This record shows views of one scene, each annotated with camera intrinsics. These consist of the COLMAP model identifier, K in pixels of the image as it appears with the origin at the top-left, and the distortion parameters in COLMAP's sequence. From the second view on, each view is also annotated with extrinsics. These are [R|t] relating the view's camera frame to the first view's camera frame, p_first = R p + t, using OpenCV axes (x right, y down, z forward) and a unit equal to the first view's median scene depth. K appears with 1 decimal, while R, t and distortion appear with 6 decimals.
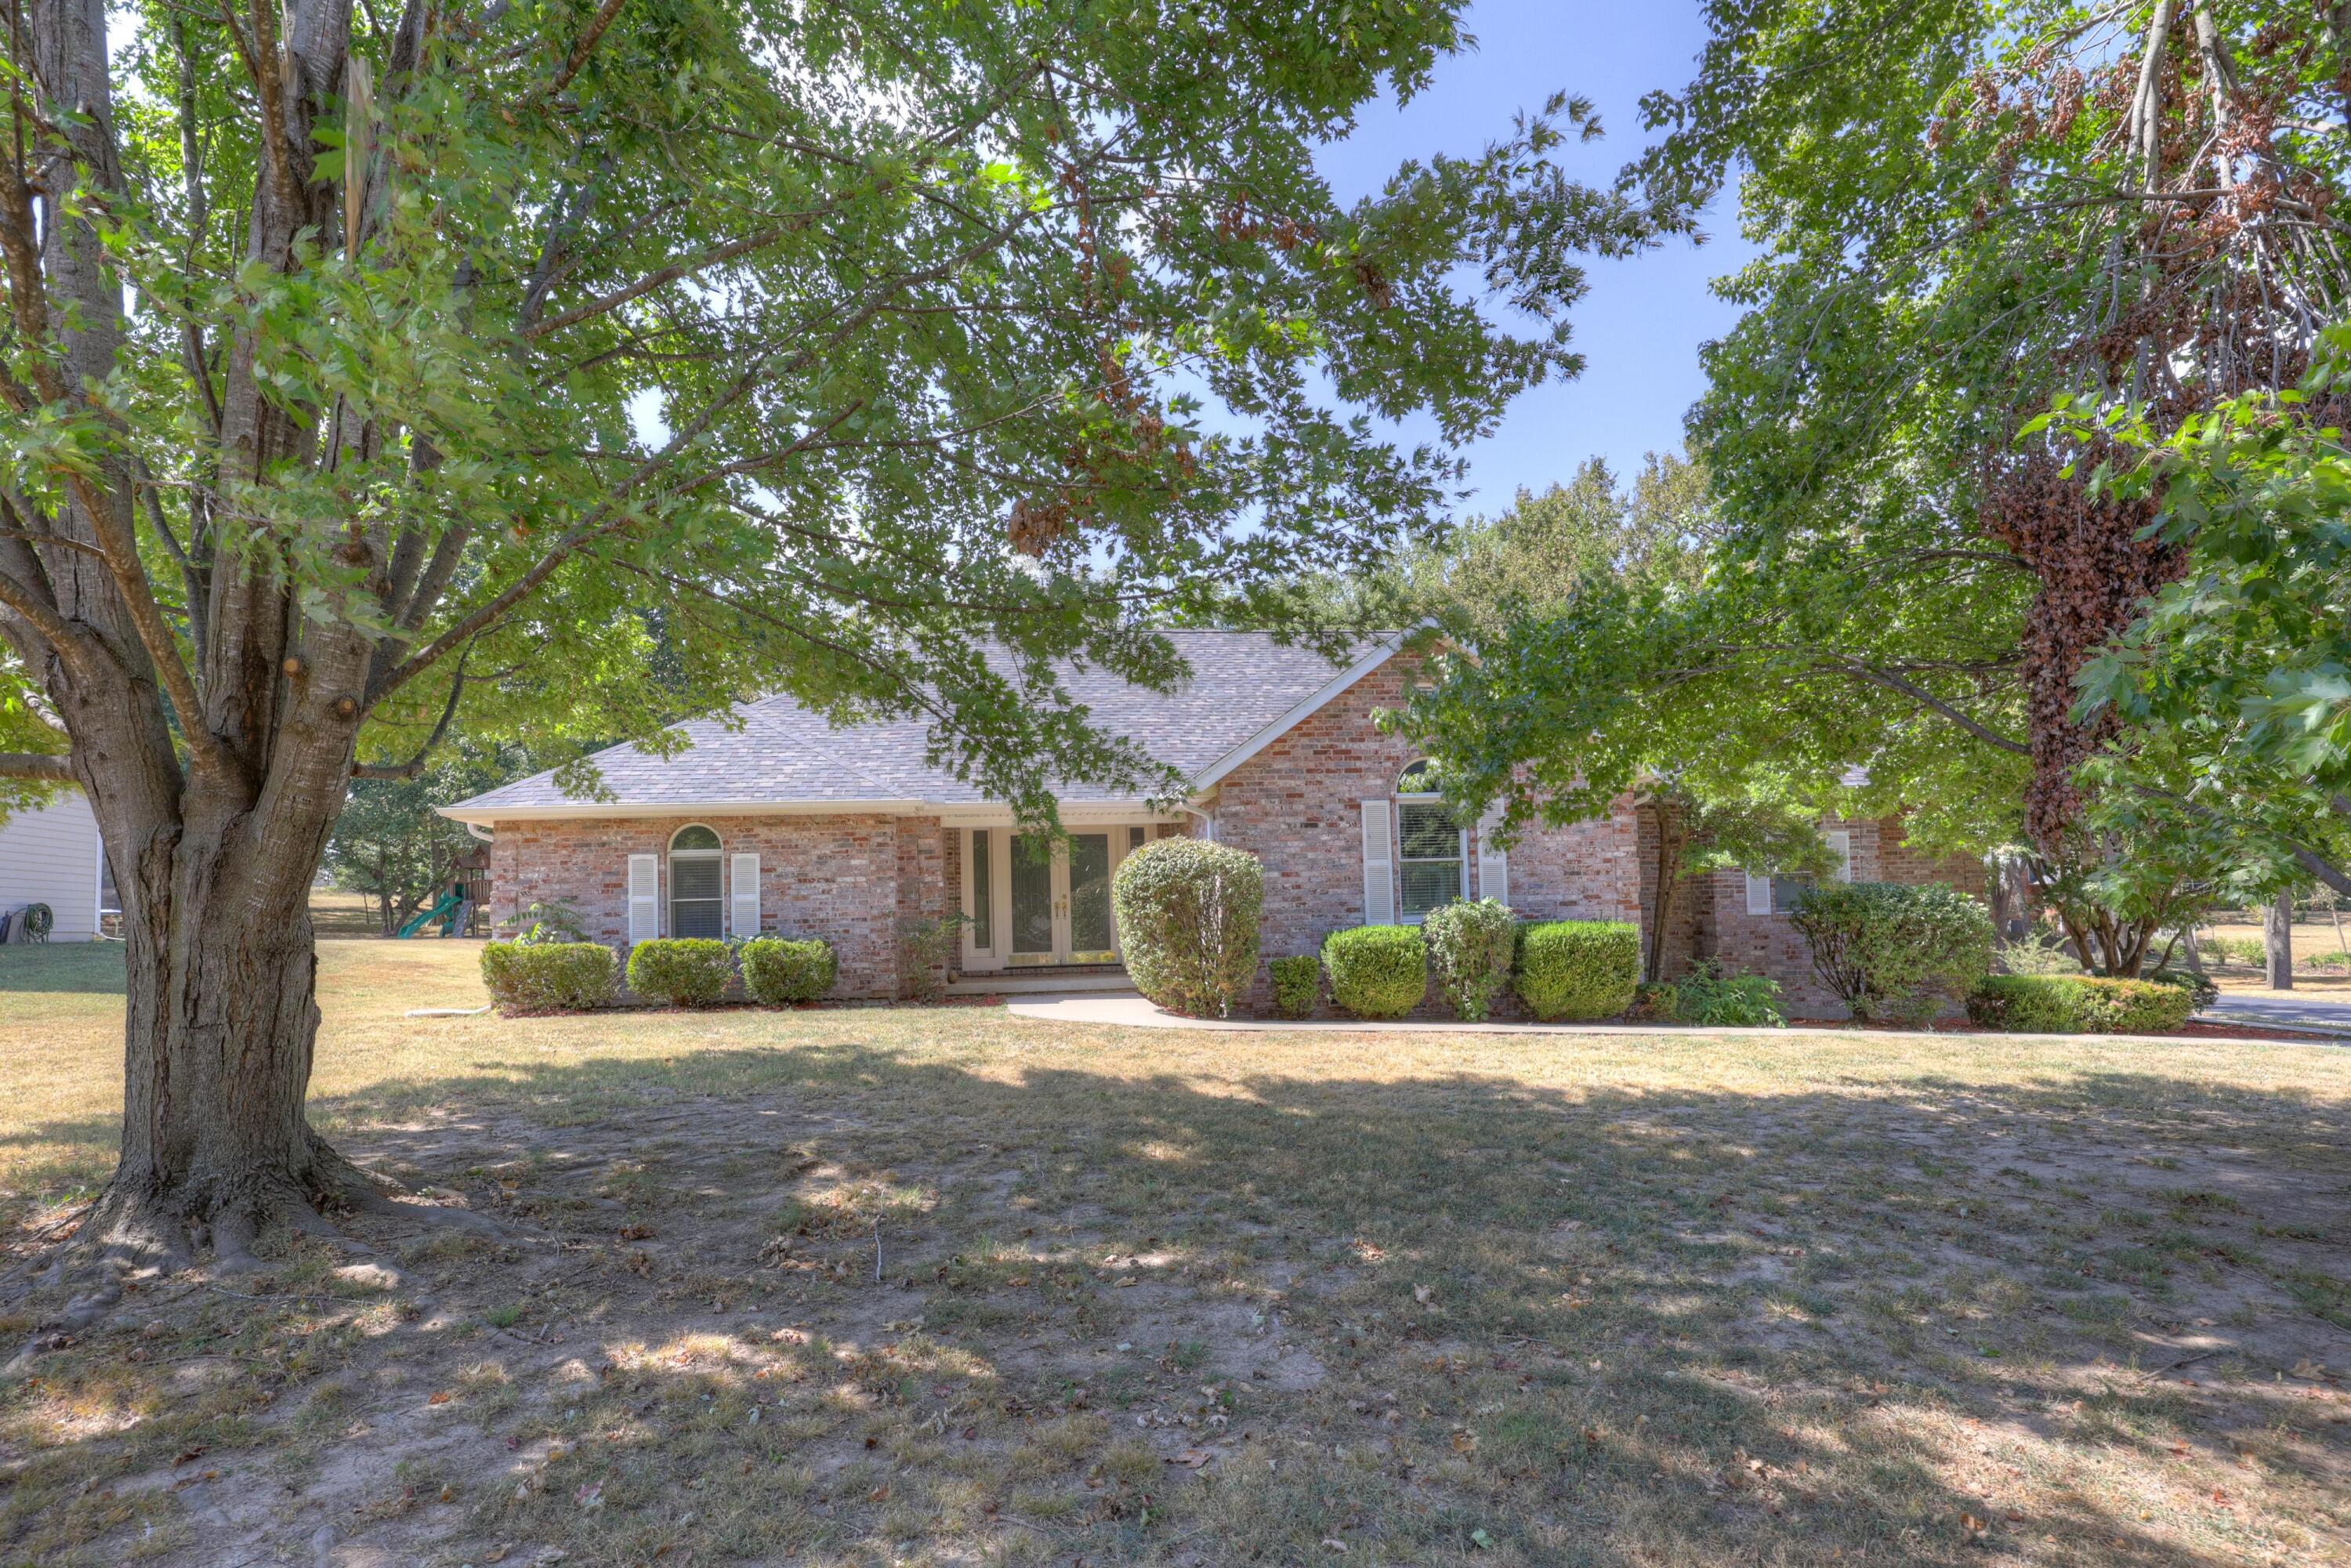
lens RADIAL K [[1181.7, 0, 1144.3], [0, 1181.7, 847.4], [0, 0, 1]] dist [-0.003107, -0.000233]
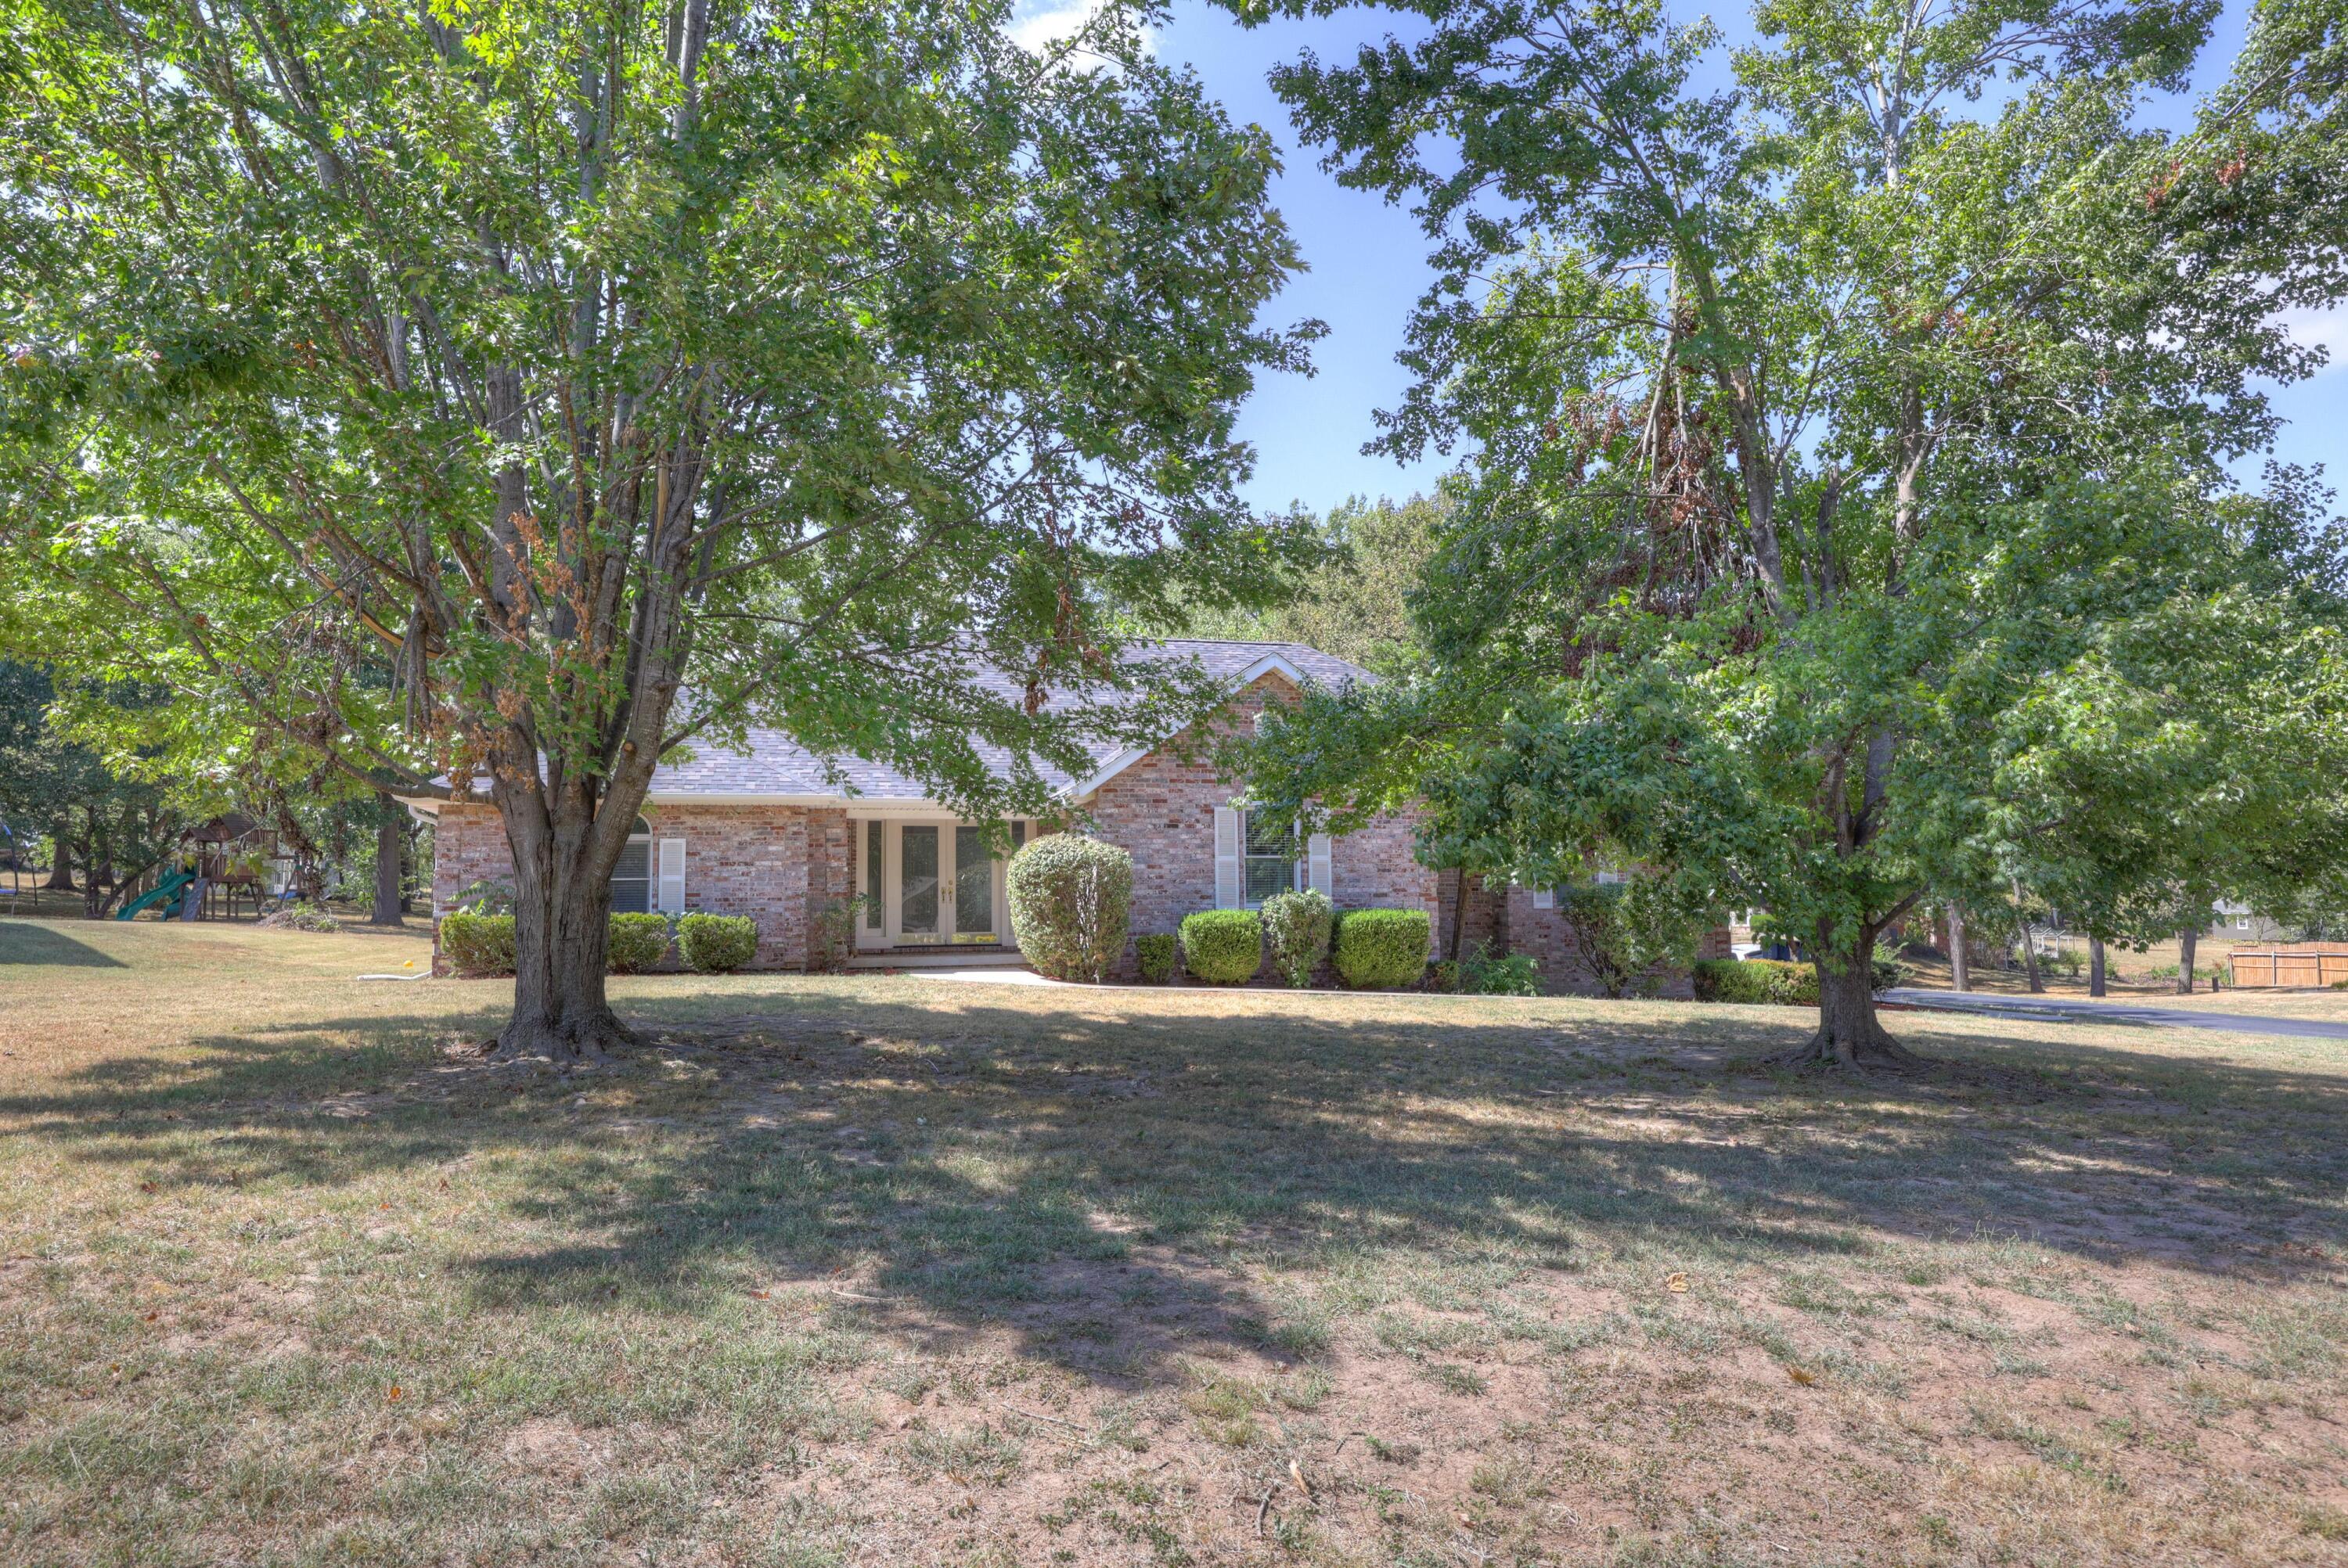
lens RADIAL K [[1479.2, 0, 1185.8], [0, 1479.2, 792.7], [0, 0, 1]] dist [0.016590, 0.011173]
pose [[0.989368, 0.026609, 0.142982, -0.061658], [-0.023051, 0.999384, -0.026481, -0.013146], [-0.143599, 0.022904, 0.989371, -0.492902]]
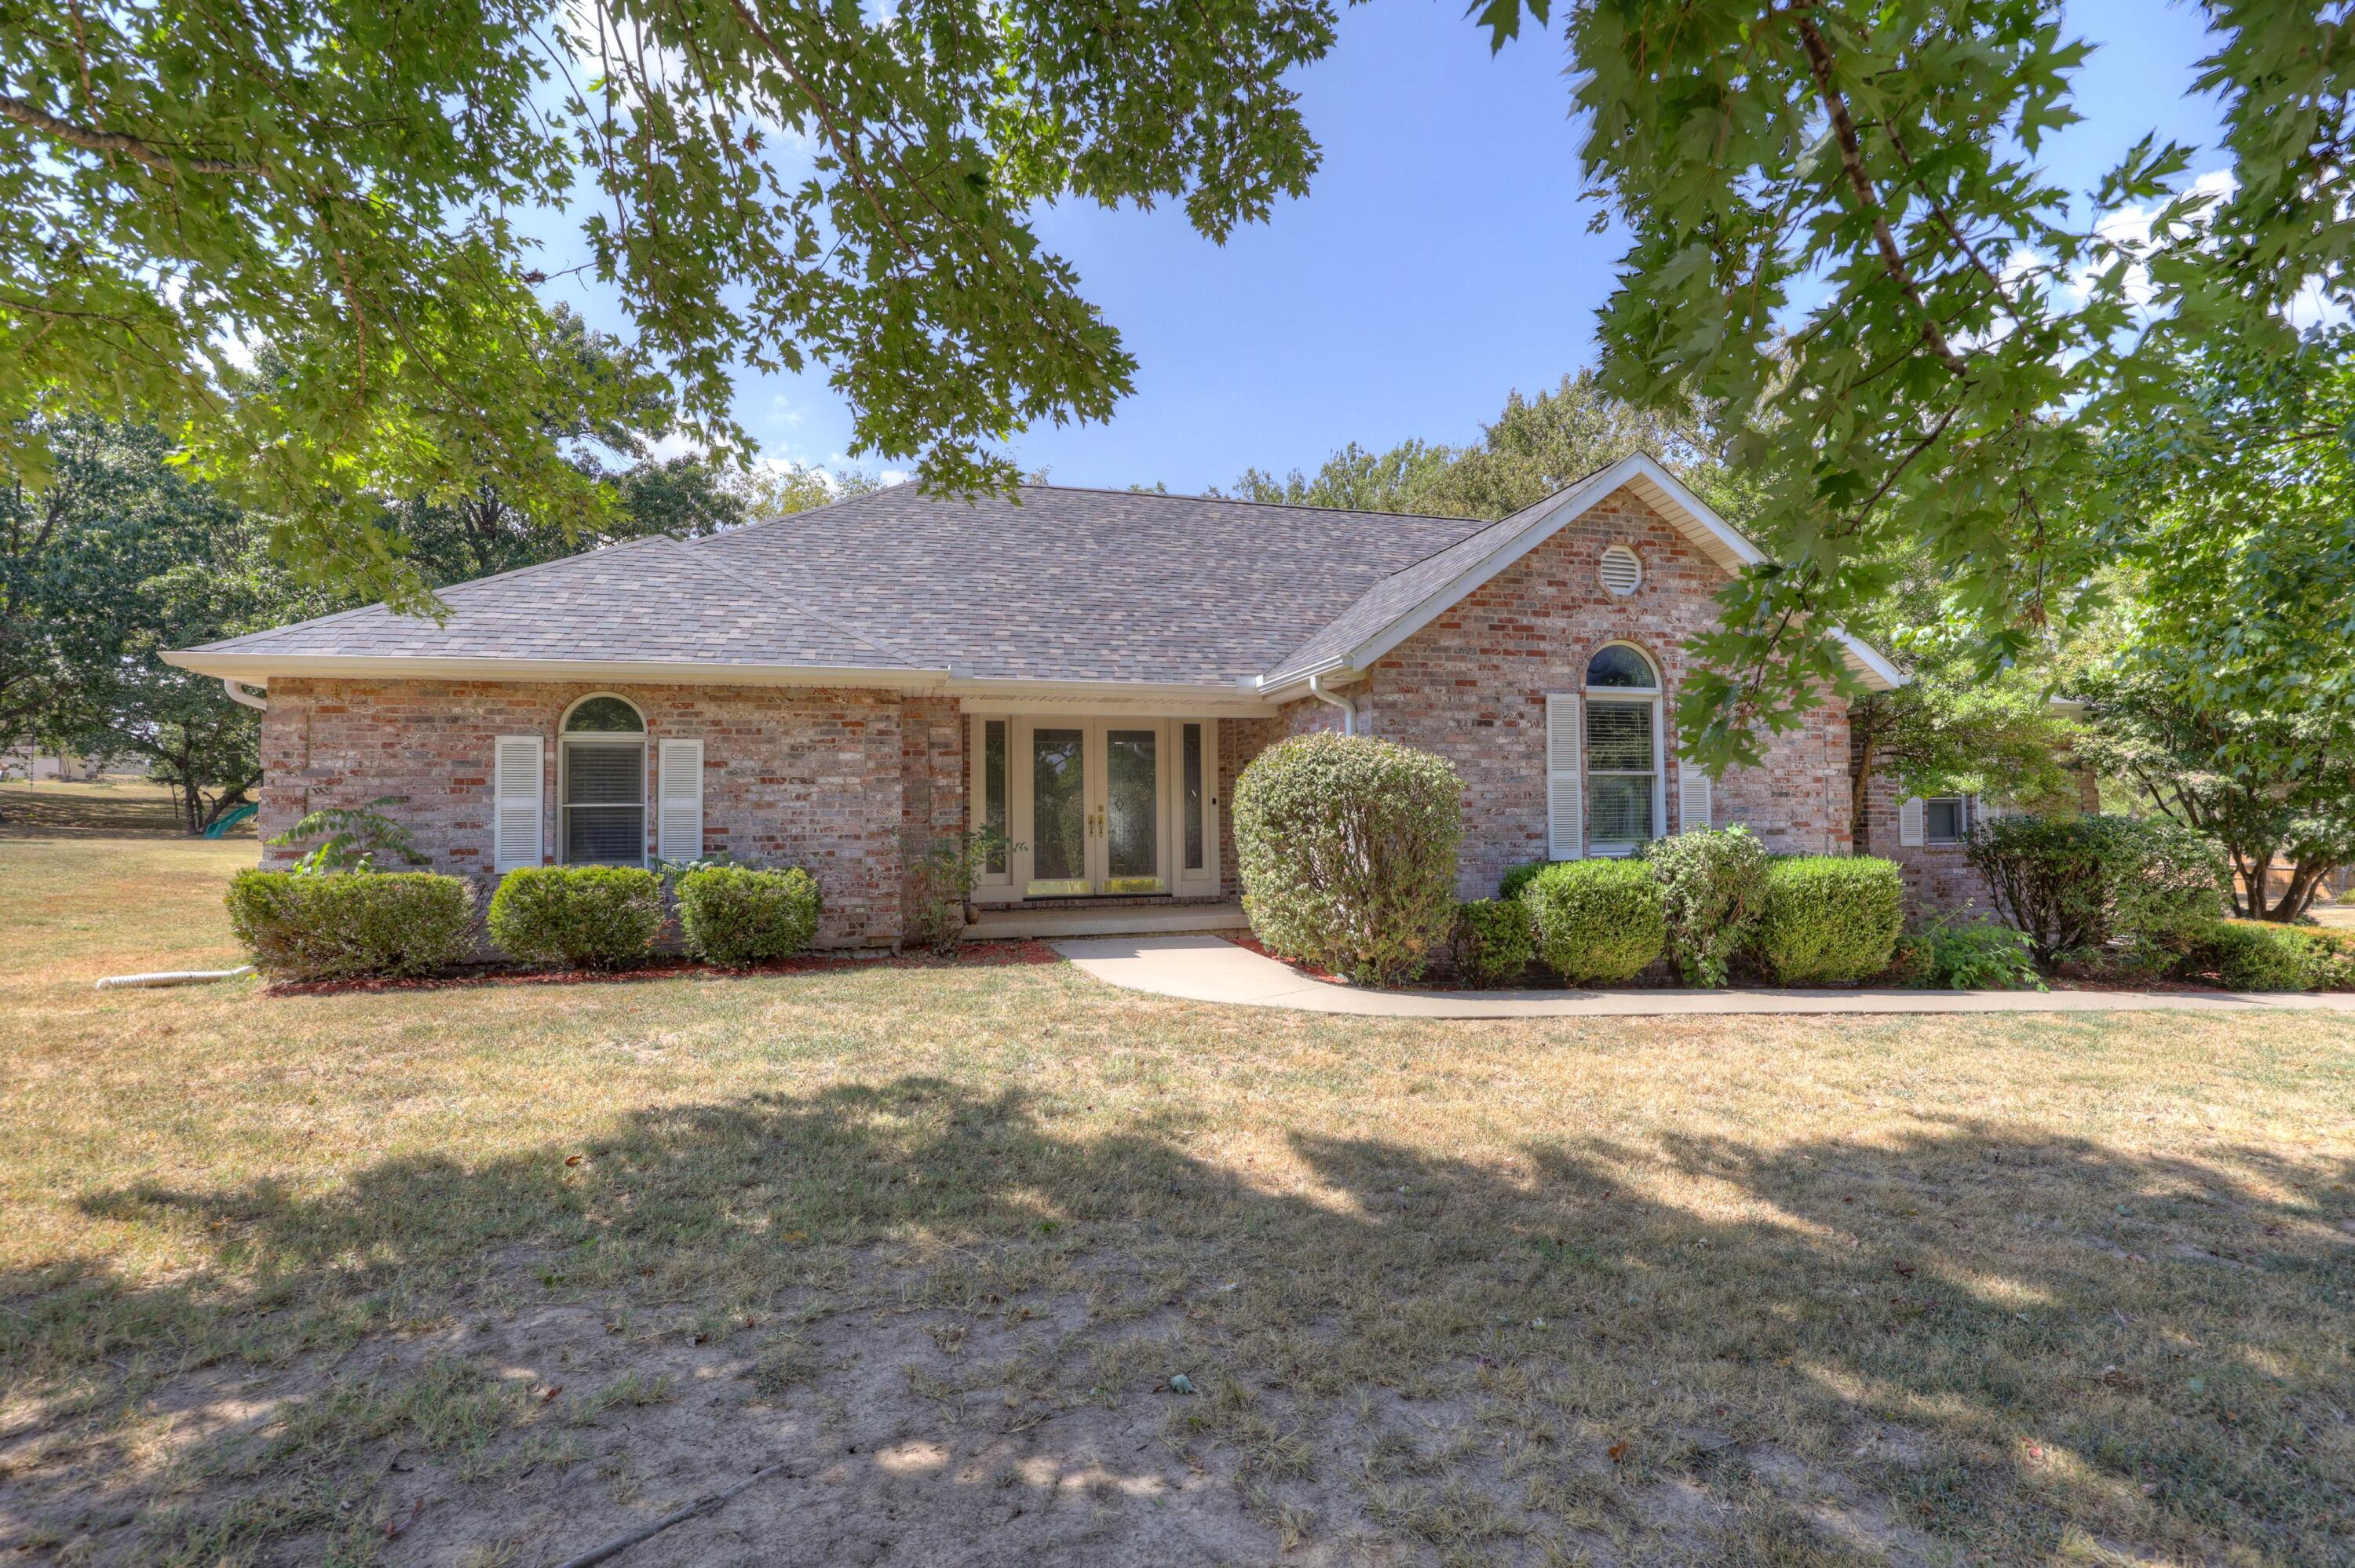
lens RADIAL K [[1045.3, 0, 1177.5], [0, 1045.3, 779.0], [0, 0, 1]] dist [-0.001212, 0.002004]
pose [[0.986789, 0.024147, 0.160202, -0.158699], [-0.027038, 0.999508, 0.015893, 0.011475], [-0.159739, -0.020015, 0.986956, 0.373906]]
